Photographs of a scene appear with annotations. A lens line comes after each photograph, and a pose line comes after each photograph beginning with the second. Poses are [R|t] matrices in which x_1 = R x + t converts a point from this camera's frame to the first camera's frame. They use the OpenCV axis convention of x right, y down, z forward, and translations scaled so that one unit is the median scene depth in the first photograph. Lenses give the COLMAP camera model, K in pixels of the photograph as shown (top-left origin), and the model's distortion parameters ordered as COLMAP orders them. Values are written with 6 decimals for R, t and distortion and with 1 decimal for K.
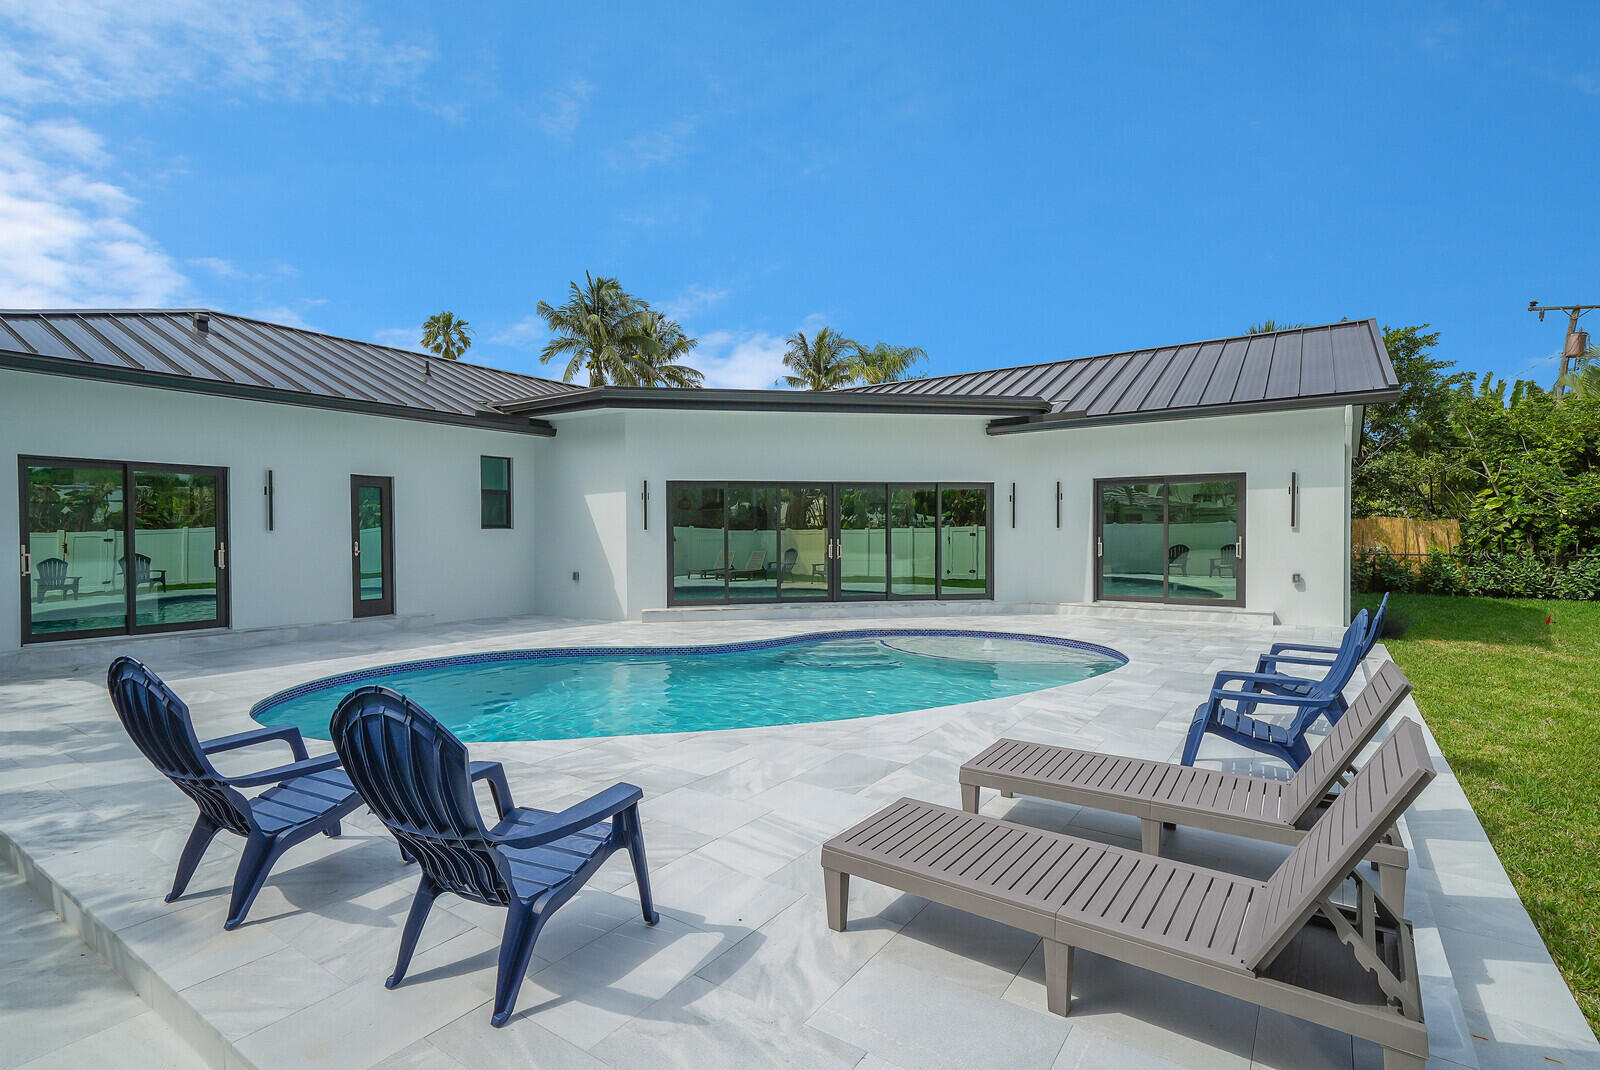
lens RADIAL K [[771.6, 0, 803.7], [0, 771.6, 552.5], [0, 0, 1]] dist [0.001508, 0.005311]
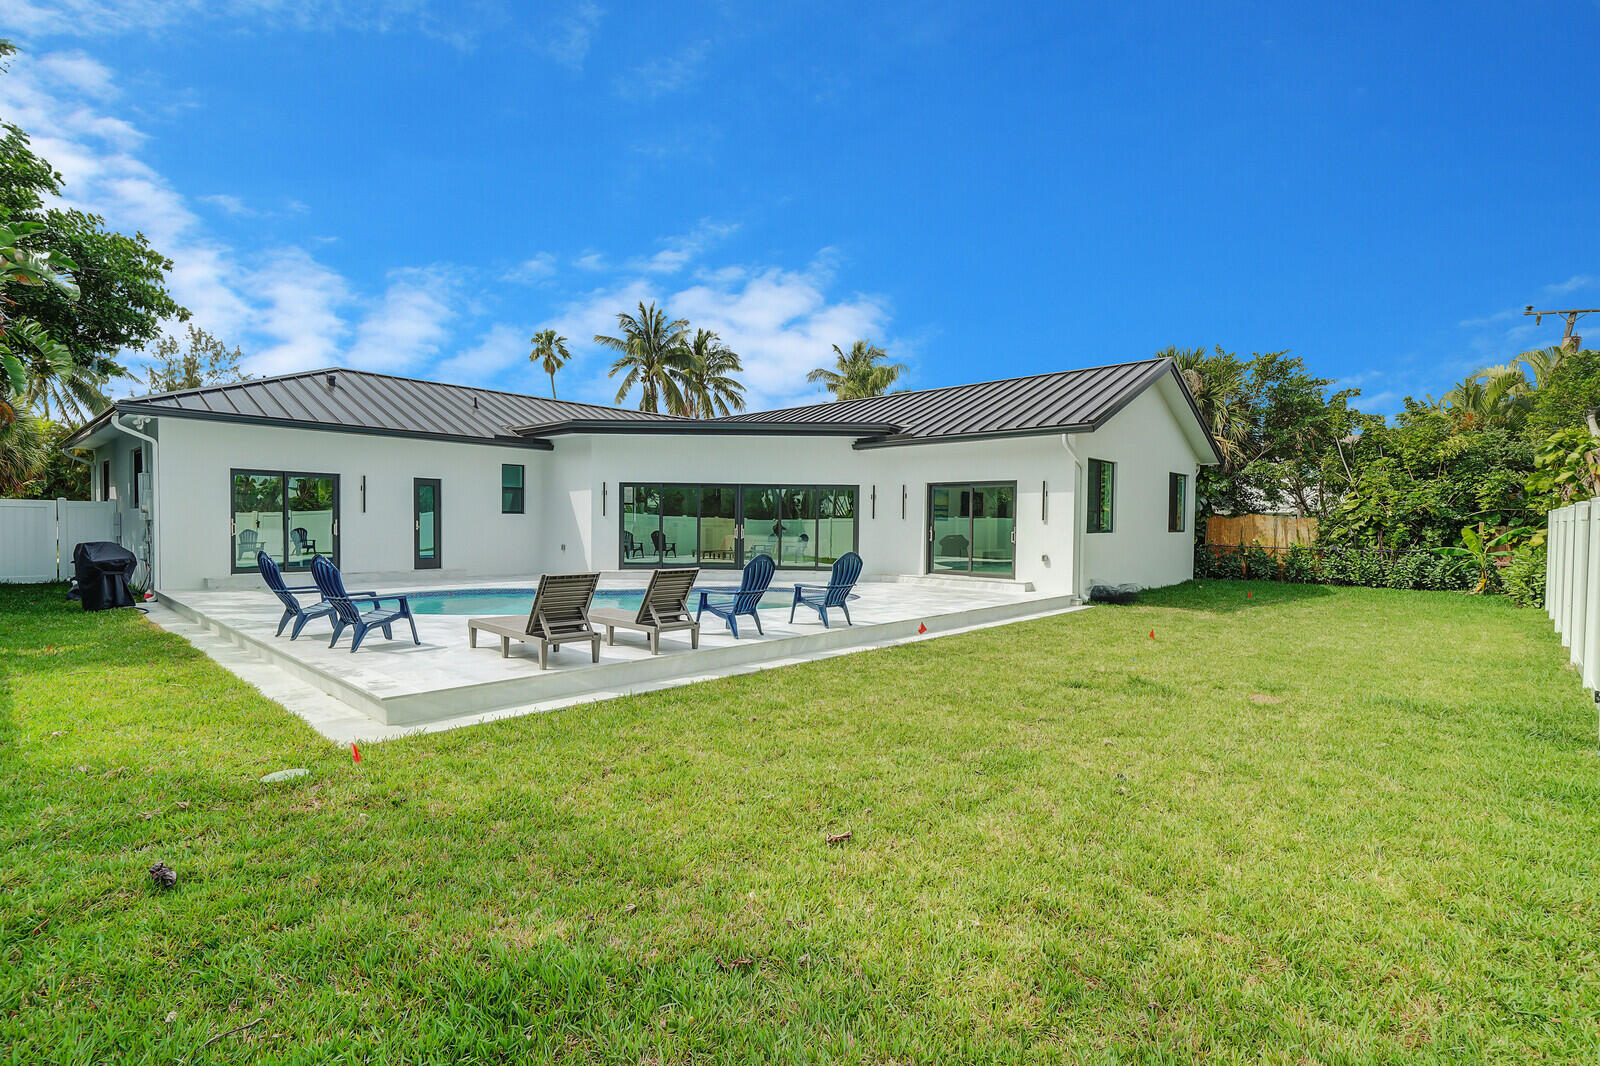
lens RADIAL K [[764.7, 0, 795.2], [0, 764.7, 552.1], [0, 0, 1]] dist [0.002261, 0.004525]
pose [[0.988167, 0.021330, -0.151892, 0.351698], [-0.019599, 0.999725, 0.012887, 0.012288], [0.152125, -0.009758, 0.988313, -0.353098]]
